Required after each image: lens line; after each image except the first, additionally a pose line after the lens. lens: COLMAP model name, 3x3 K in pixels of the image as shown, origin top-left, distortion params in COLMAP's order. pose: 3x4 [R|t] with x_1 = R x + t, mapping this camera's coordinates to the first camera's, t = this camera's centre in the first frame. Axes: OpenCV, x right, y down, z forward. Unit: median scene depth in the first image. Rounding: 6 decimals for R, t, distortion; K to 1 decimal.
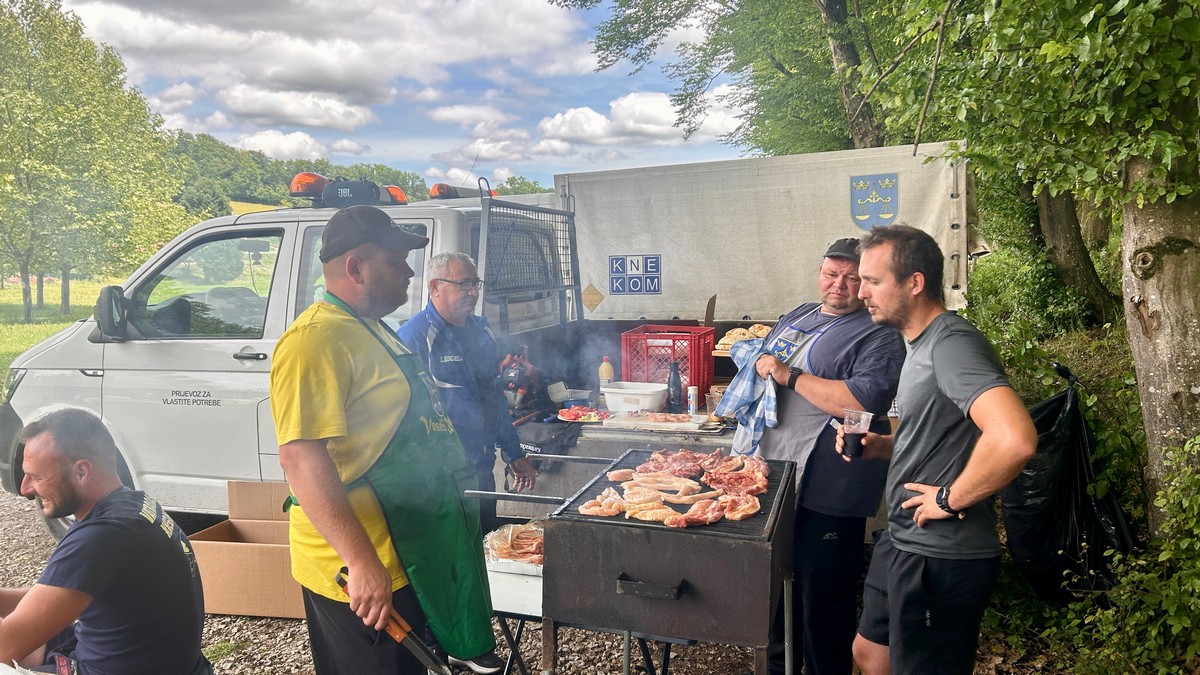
lens RADIAL K [[879.7, 0, 600.0], [0, 879.7, 337.5], [0, 0, 1]] dist [0.032967, -0.052840]
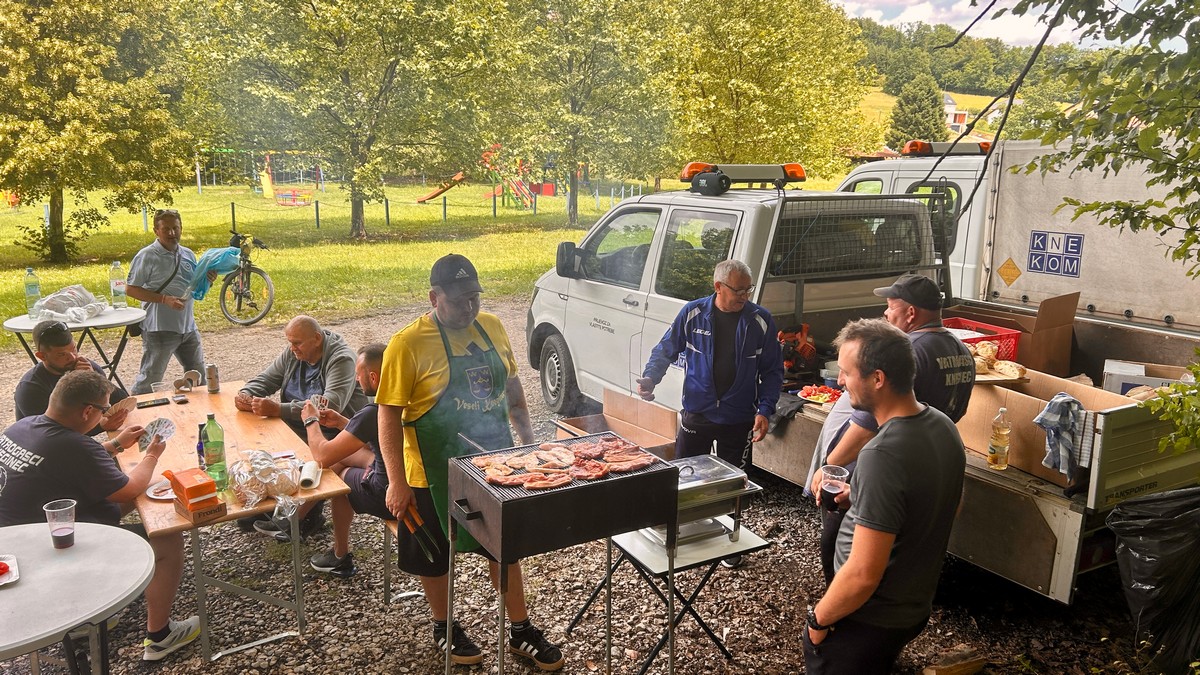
lens RADIAL K [[879.7, 0, 600.0], [0, 879.7, 337.5], [0, 0, 1]] dist [0.032967, -0.052840]
pose [[0.719623, 0.160811, -0.675487, 0.340087], [-0.080693, 0.985589, 0.148670, -0.083827], [0.689661, -0.052479, 0.722228, -0.014727]]
